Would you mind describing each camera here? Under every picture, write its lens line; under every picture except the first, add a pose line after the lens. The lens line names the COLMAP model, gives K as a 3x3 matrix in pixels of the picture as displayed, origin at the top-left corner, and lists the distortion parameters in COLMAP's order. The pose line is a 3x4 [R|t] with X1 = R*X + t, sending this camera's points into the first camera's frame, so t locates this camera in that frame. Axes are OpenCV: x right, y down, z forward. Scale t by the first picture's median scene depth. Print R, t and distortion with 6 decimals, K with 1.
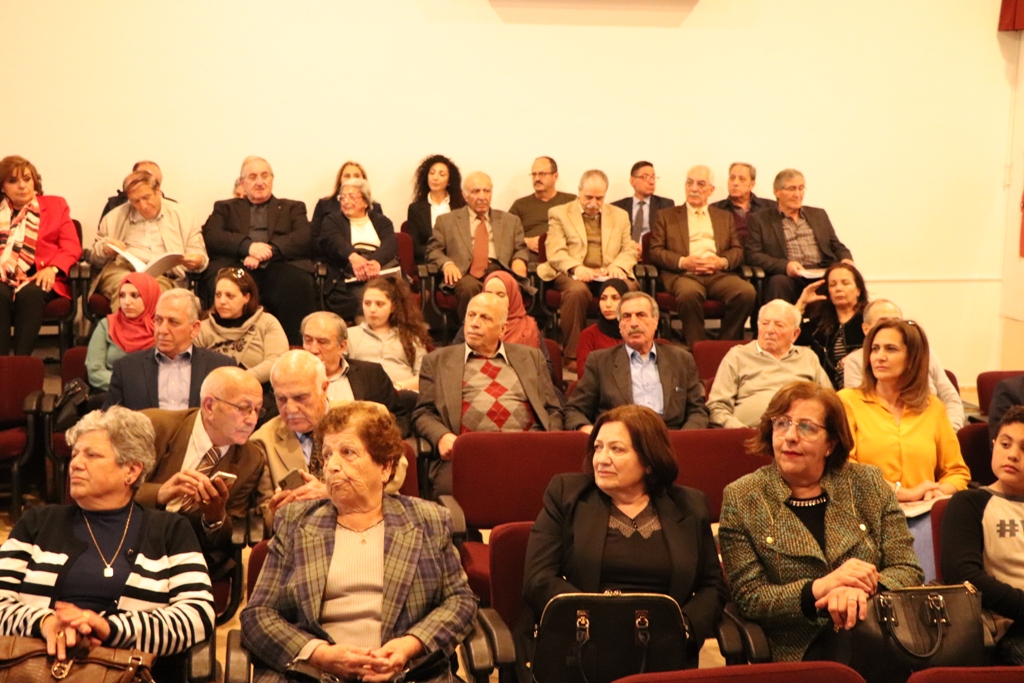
lens RADIAL K [[1410.5, 0, 523.4], [0, 1410.5, 341.6], [0, 0, 1]] dist [-0.010257, 0.490197]
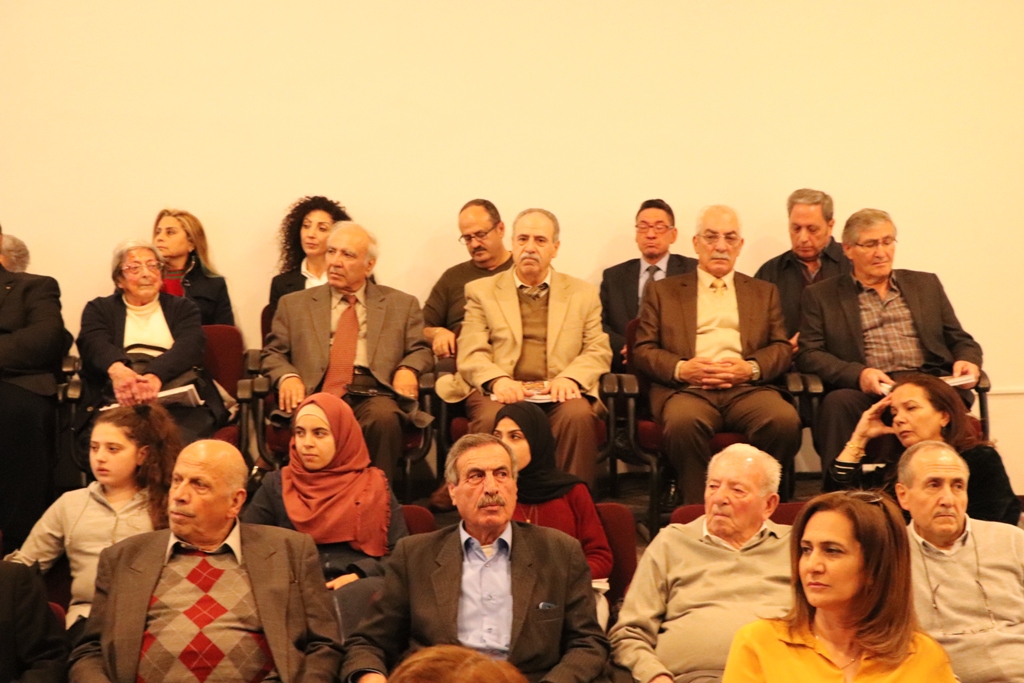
lens RADIAL K [[2111.9, 0, 509.1], [0, 2111.9, 362.4], [0, 0, 1]] dist [0.231813, 0.756883]
pose [[0.994985, -0.012600, -0.099230, 0.175348], [0.007756, 0.998766, -0.049052, -0.021470], [0.099726, 0.048036, 0.993855, 0.142166]]
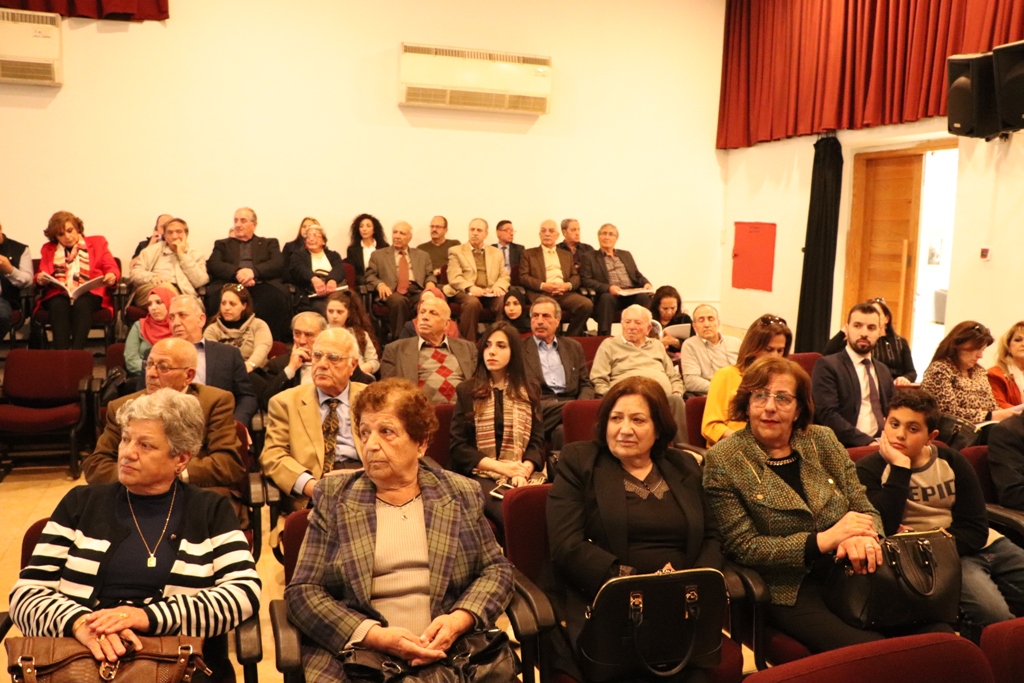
lens RADIAL K [[811.8, 0, 505.8], [0, 811.8, 368.6], [0, 0, 1]] dist [-0.162033, 0.108295]
pose [[0.988535, -0.009532, 0.150690, -0.070311], [0.005555, 0.999626, 0.026788, 0.011444], [-0.150889, -0.025644, 0.988218, 0.231370]]
